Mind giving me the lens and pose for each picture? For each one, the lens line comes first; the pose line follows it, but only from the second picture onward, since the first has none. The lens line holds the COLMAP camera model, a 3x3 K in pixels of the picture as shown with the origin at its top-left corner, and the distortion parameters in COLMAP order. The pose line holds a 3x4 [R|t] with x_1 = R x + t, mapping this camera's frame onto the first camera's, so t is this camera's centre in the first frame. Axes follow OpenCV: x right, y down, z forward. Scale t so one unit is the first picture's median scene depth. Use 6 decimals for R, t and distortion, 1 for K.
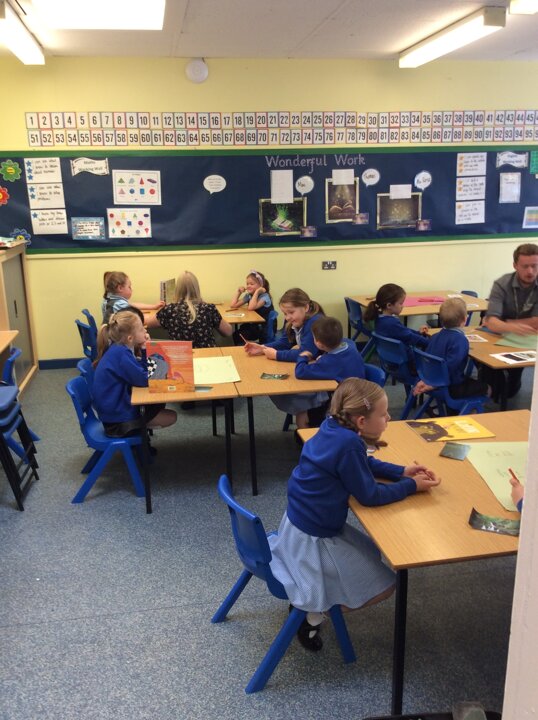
lens RADIAL K [[635.1, 0, 260.1], [0, 635.1, 358.6], [0, 0, 1]] dist [0.106164, -0.221051]
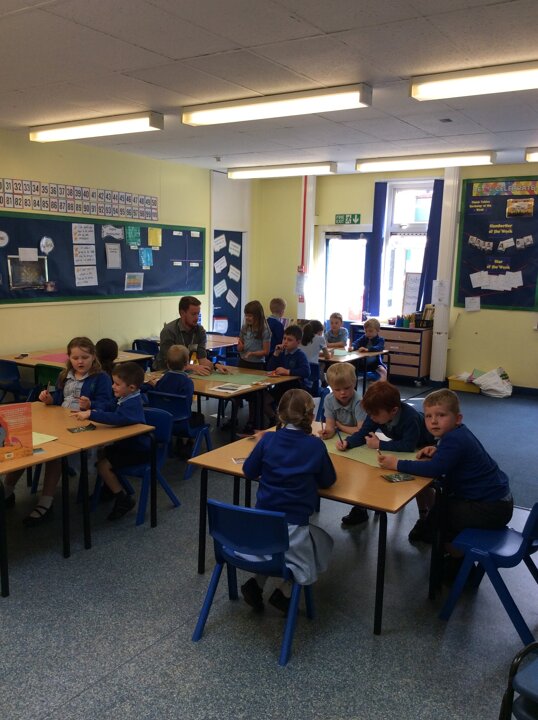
lens RADIAL K [[635.1, 0, 260.1], [0, 635.1, 358.6], [0, 0, 1]] dist [0.106164, -0.221051]
pose [[0.697064, -0.073668, 0.713214, -0.270939], [0.140789, 0.989406, -0.035405, -0.004502], [-0.703050, 0.125092, 0.700052, 0.030338]]
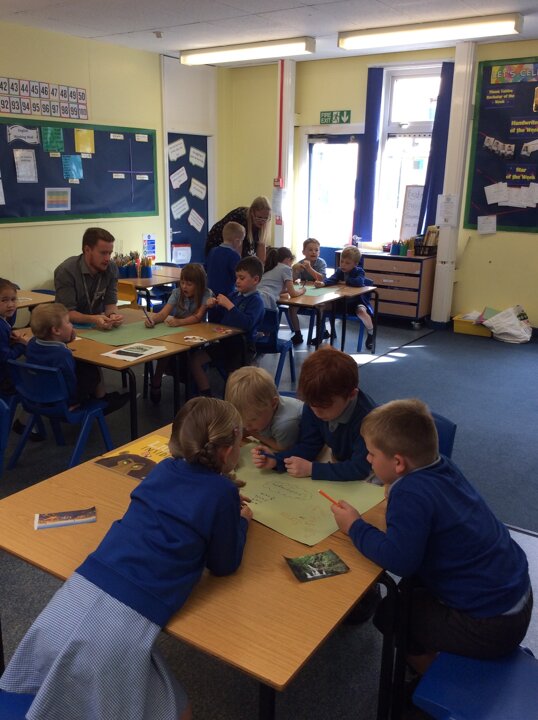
lens RADIAL K [[650.1, 0, 263.7], [0, 650.1, 363.3], [0, 0, 1]] dist [0.102771, -0.229520]
pose [[0.707947, -0.163634, 0.687048, -0.057116], [0.146725, 0.985642, 0.083561, -0.020577], [-0.690856, 0.041651, 0.721792, 0.115444]]
